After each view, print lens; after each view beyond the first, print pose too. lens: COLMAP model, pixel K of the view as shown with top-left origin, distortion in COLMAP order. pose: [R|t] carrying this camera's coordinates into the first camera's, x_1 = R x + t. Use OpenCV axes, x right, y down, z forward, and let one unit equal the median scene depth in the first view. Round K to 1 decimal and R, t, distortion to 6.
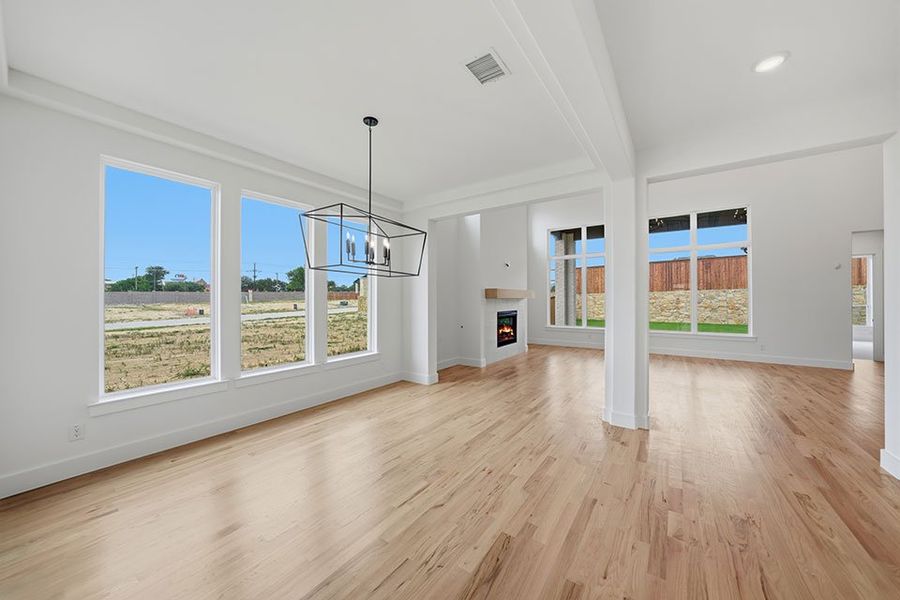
lens RADIAL K [[333.0, 0, 450.1], [0, 333.0, 297.3], [0, 0, 1]] dist [0.000137, -0.000031]
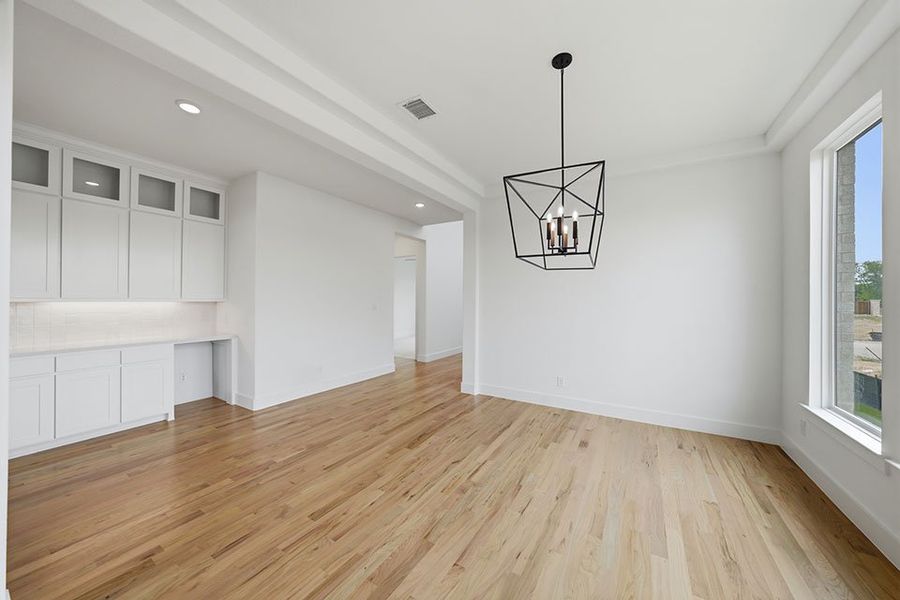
lens RADIAL K [[333.0, 0, 451.4], [0, 333.0, 299.7], [0, 0, 1]] dist [0.000137, -0.000031]
pose [[-0.997122, -0.004561, -0.075676, 0.071971], [-0.004143, 0.999975, -0.005680, 0.012516], [0.075700, -0.005350, -0.997116, 2.020320]]
